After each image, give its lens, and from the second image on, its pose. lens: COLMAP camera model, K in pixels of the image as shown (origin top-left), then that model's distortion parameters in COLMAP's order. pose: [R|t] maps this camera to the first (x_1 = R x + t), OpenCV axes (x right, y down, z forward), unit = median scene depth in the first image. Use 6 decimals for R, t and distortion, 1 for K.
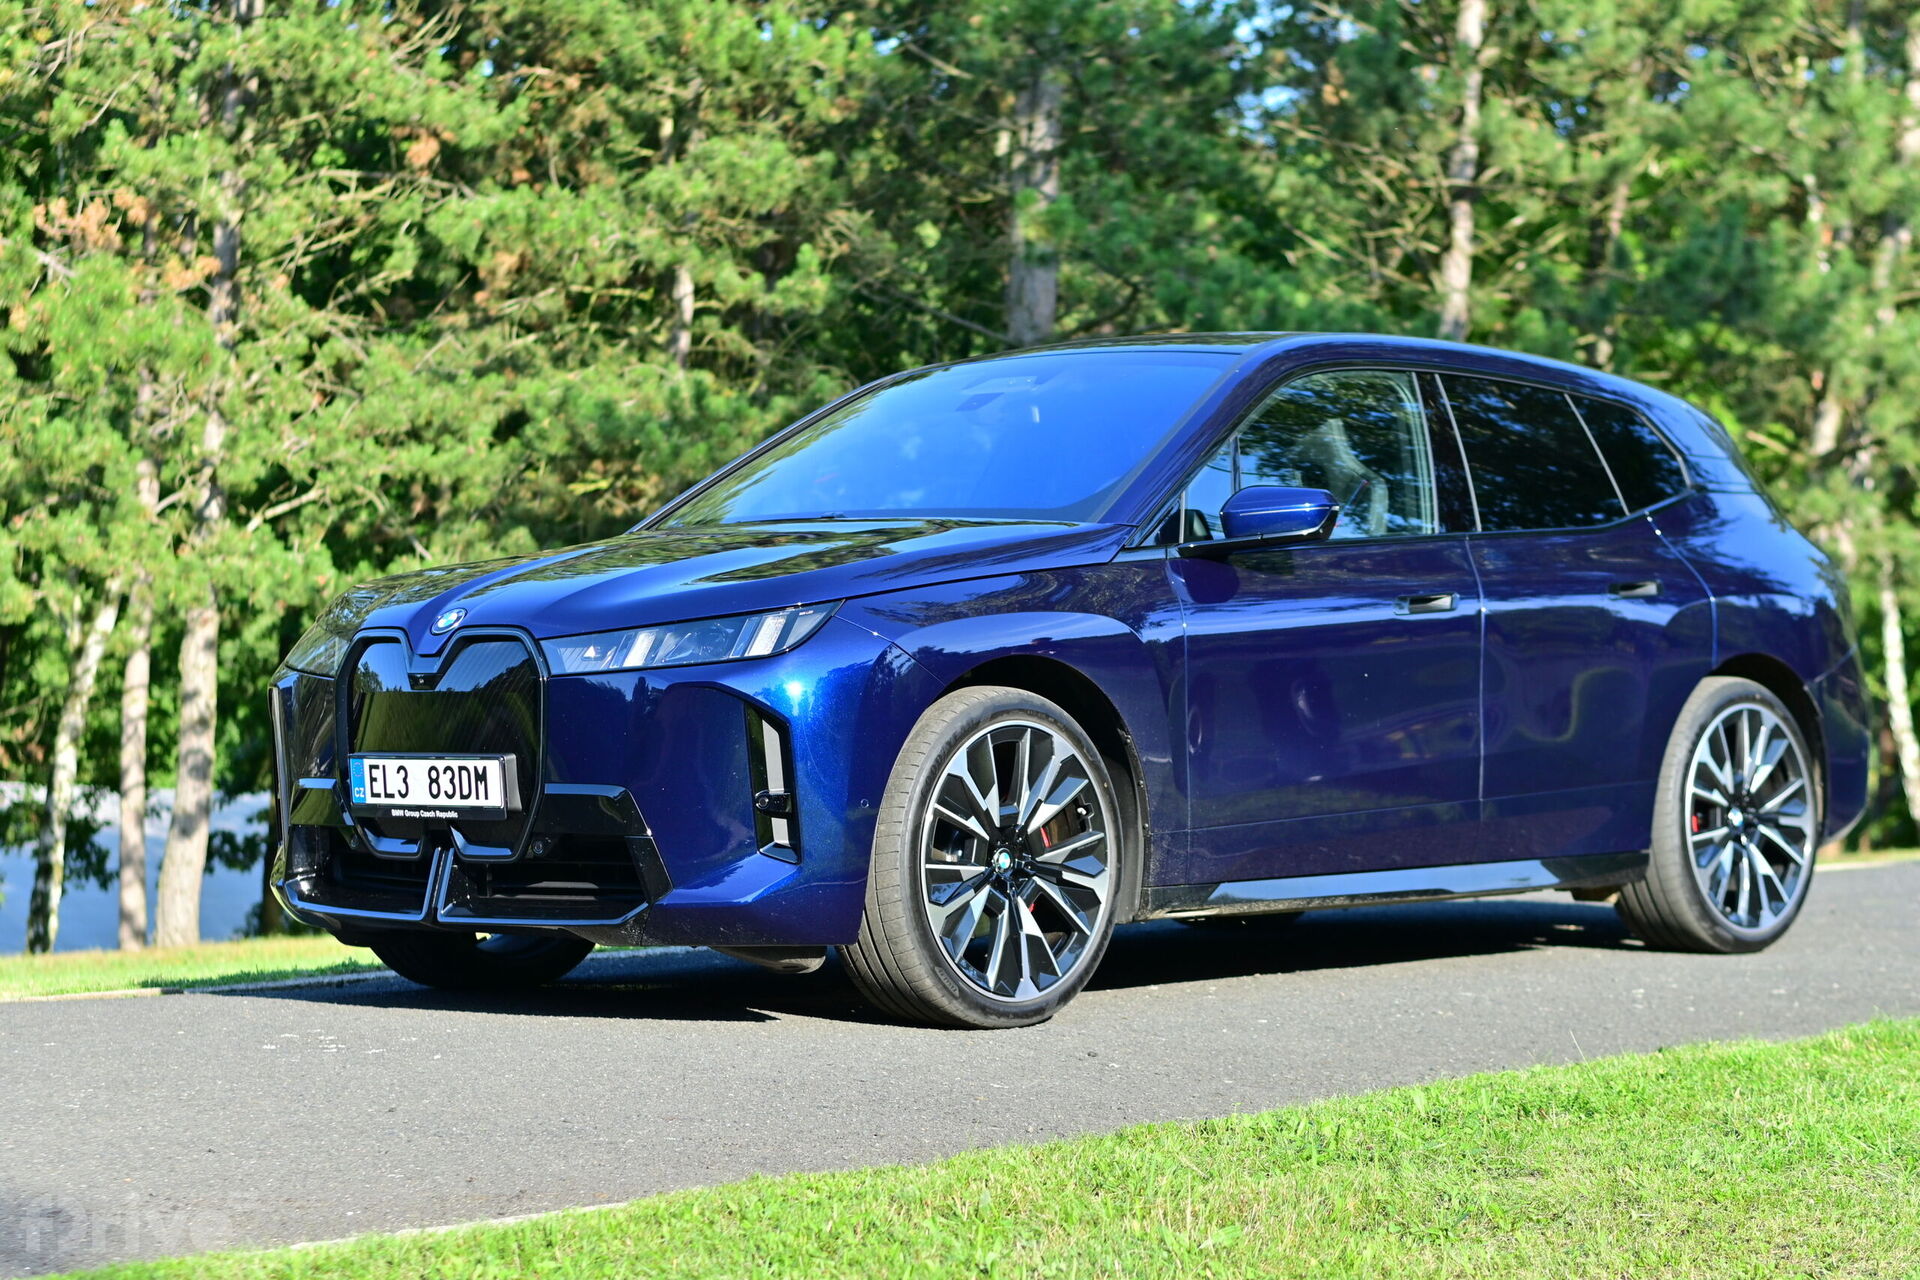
lens RADIAL K [[4291.5, 0, 959.2], [0, 4291.5, 629.5], [0, 0, 1]] dist [-0.049776, 0.000000]
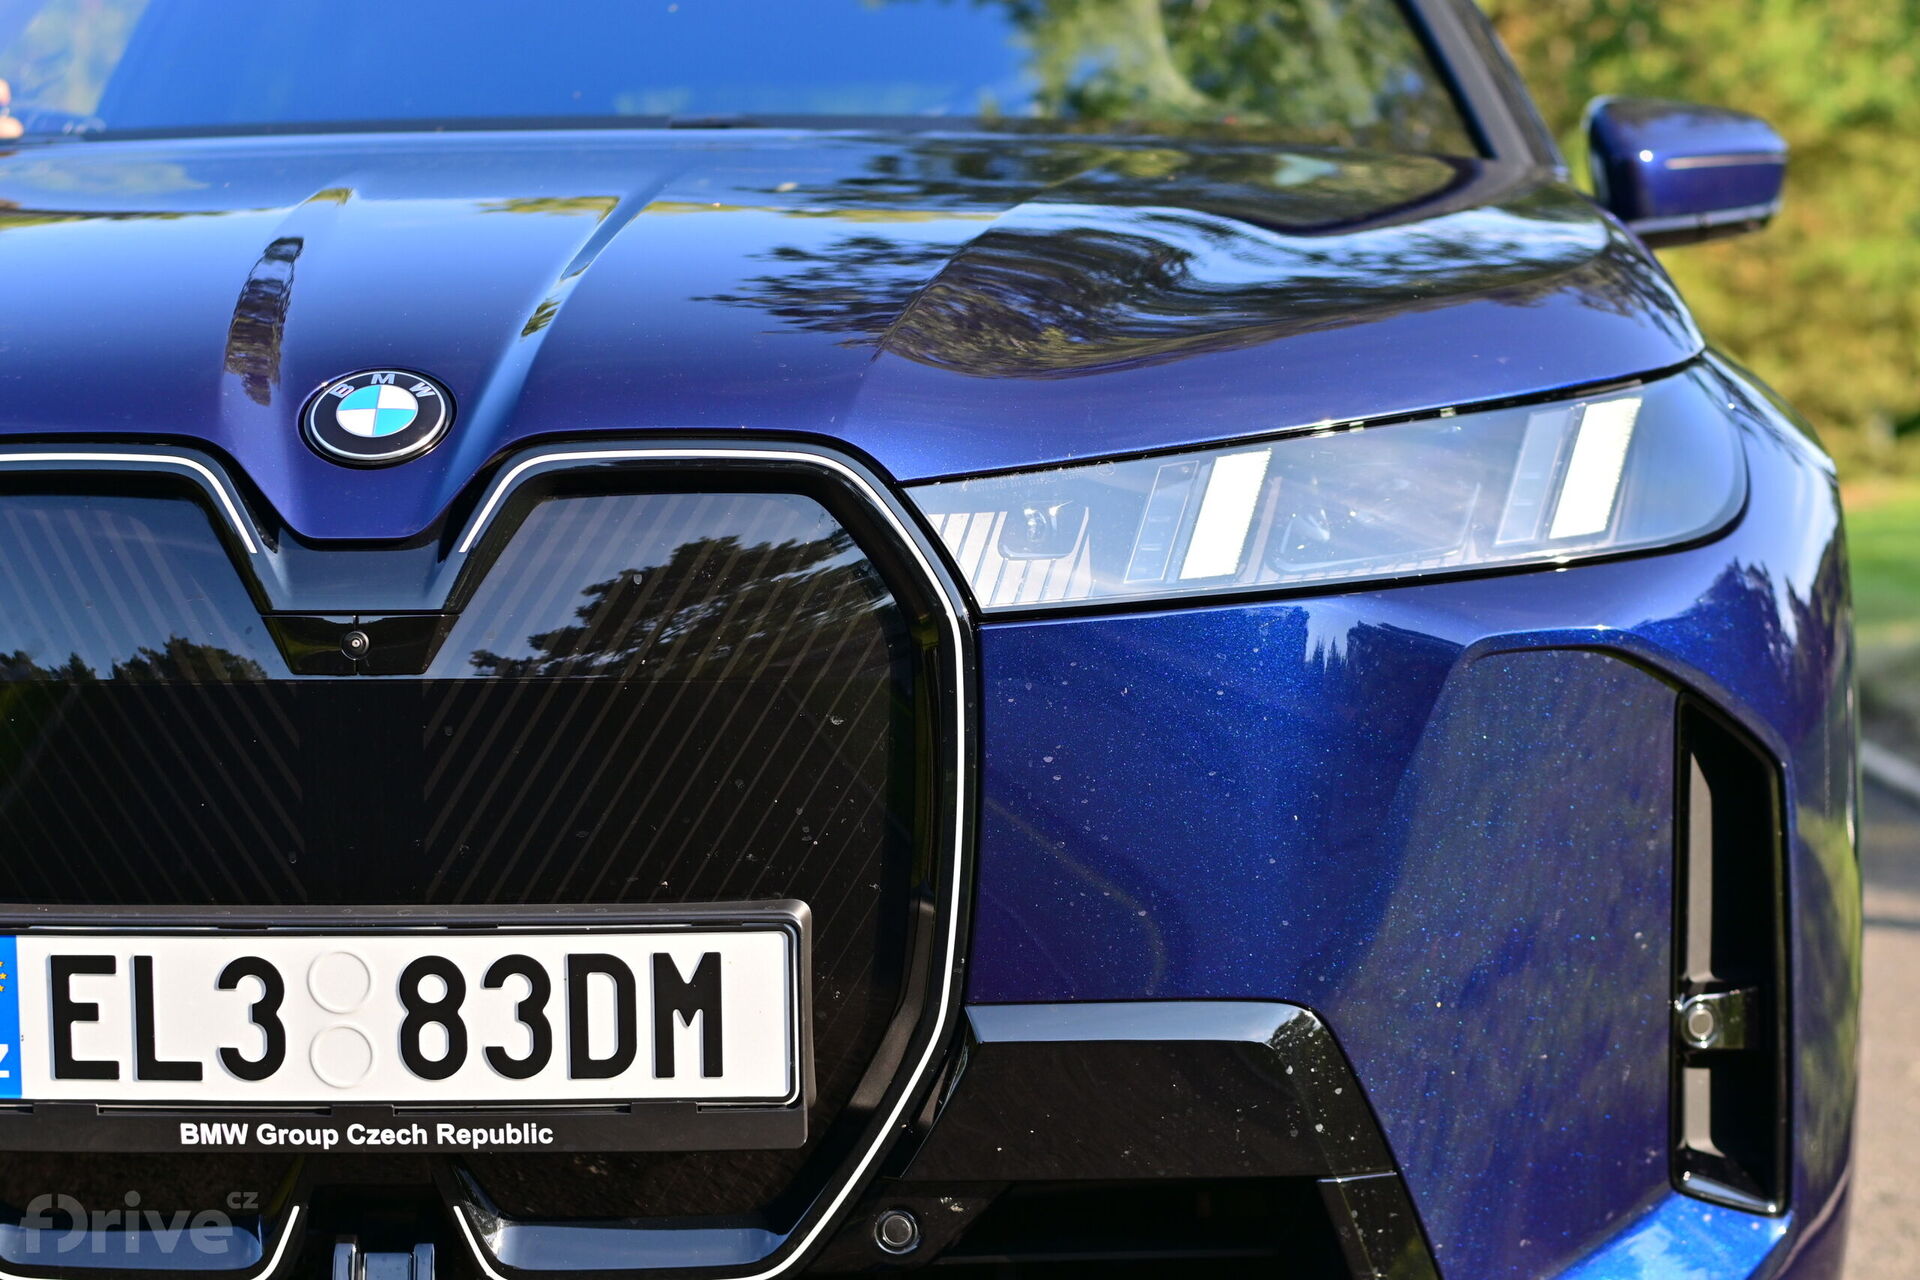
lens RADIAL K [[4291.5, 0, 959.9], [0, 4291.5, 640.7], [0, 0, 1]] dist [-0.049776, 0.000000]
pose [[0.776360, -0.034750, 0.629331, -0.260455], [0.001475, 0.998576, 0.053319, -0.002041], [-0.630288, -0.040467, 0.775306, 0.761854]]
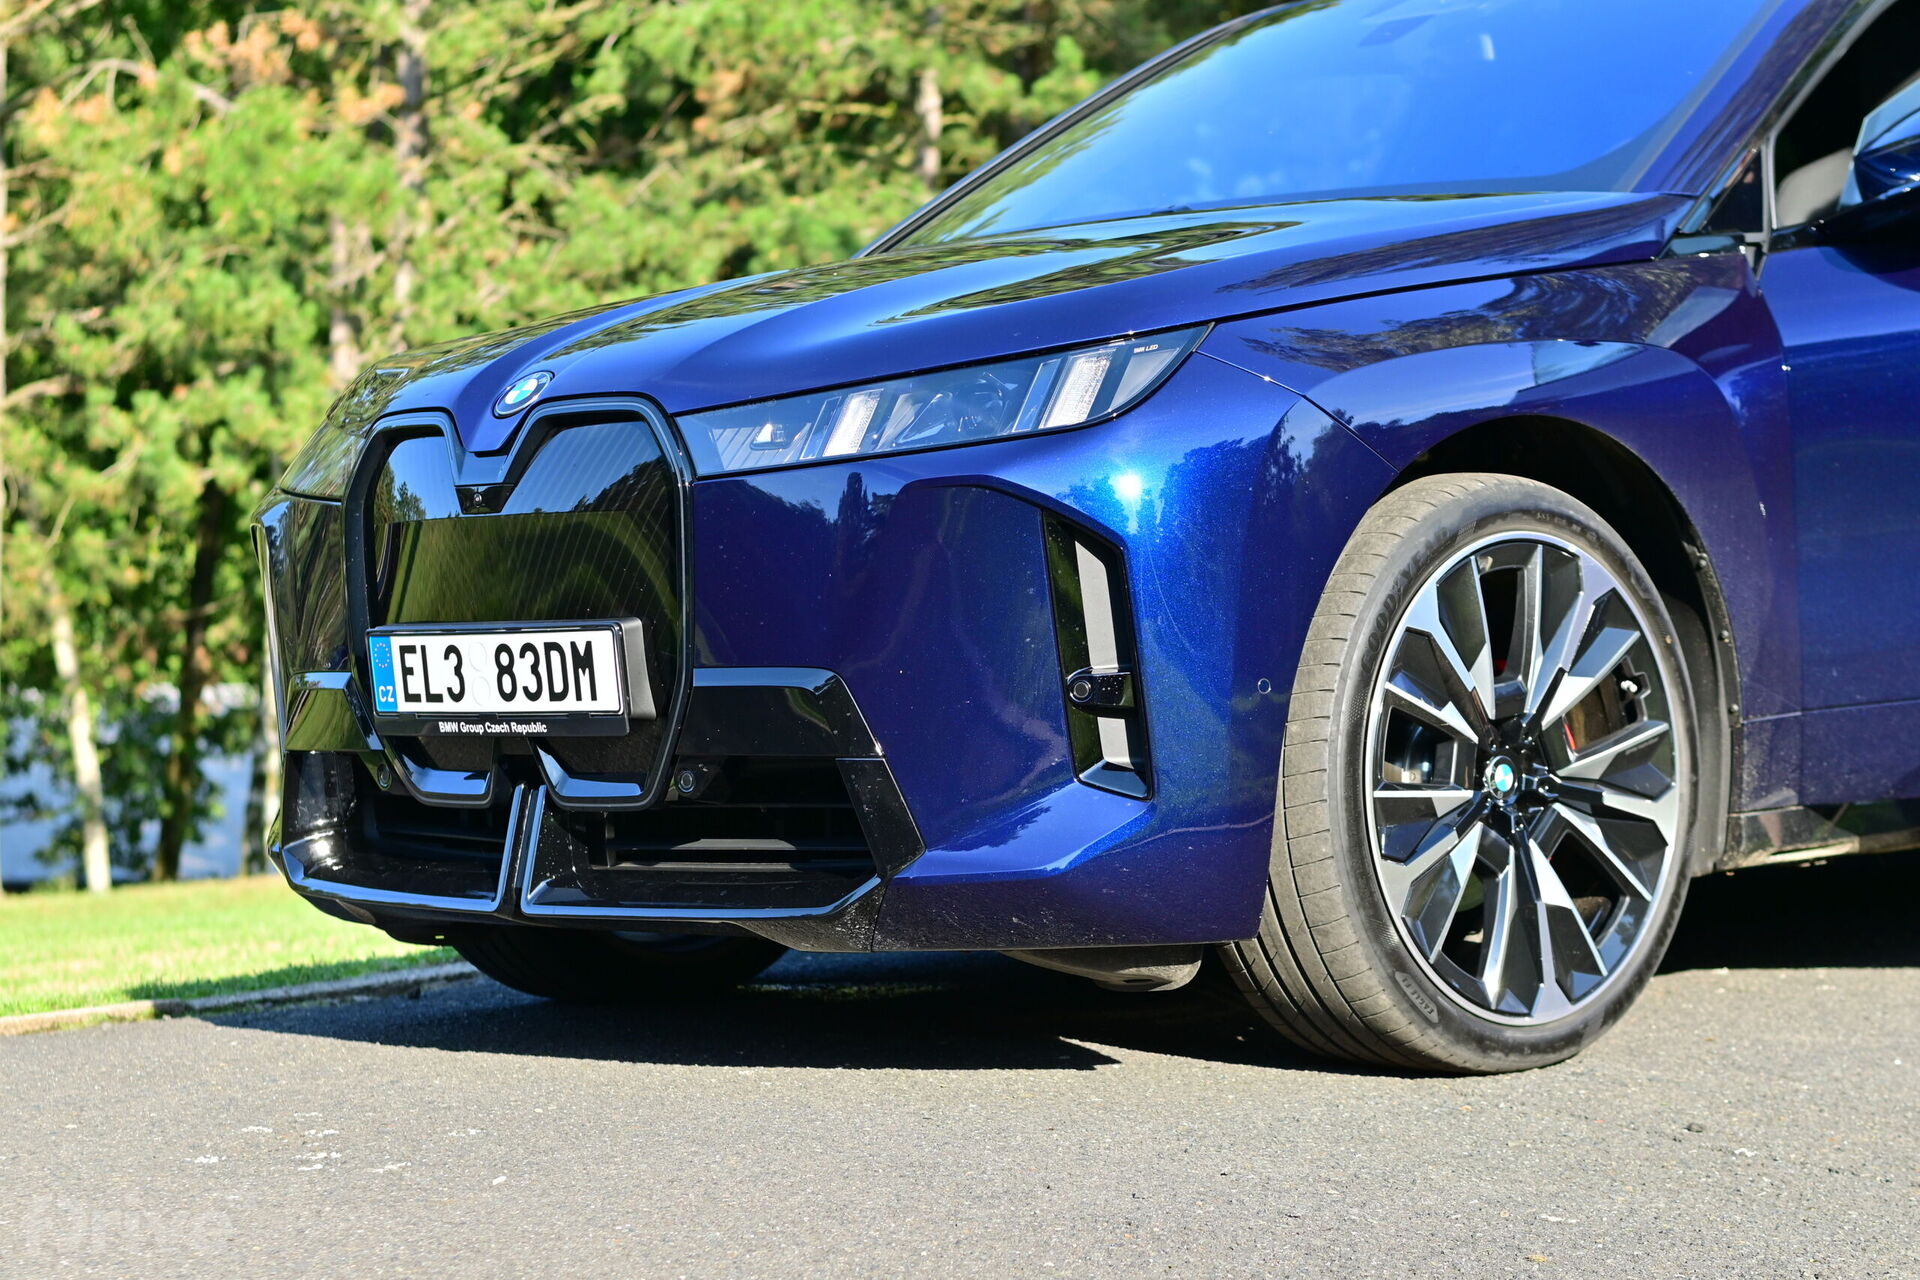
lens RADIAL K [[4291.5, 0, 958.8], [0, 4291.5, 642.7], [0, 0, 1]] dist [-0.049776, 0.000000]
pose [[0.997555, -0.032451, -0.061903, -0.025651], [0.034394, 0.998940, 0.030588, 0.015867], [0.060844, -0.032642, 0.997613, 0.423429]]
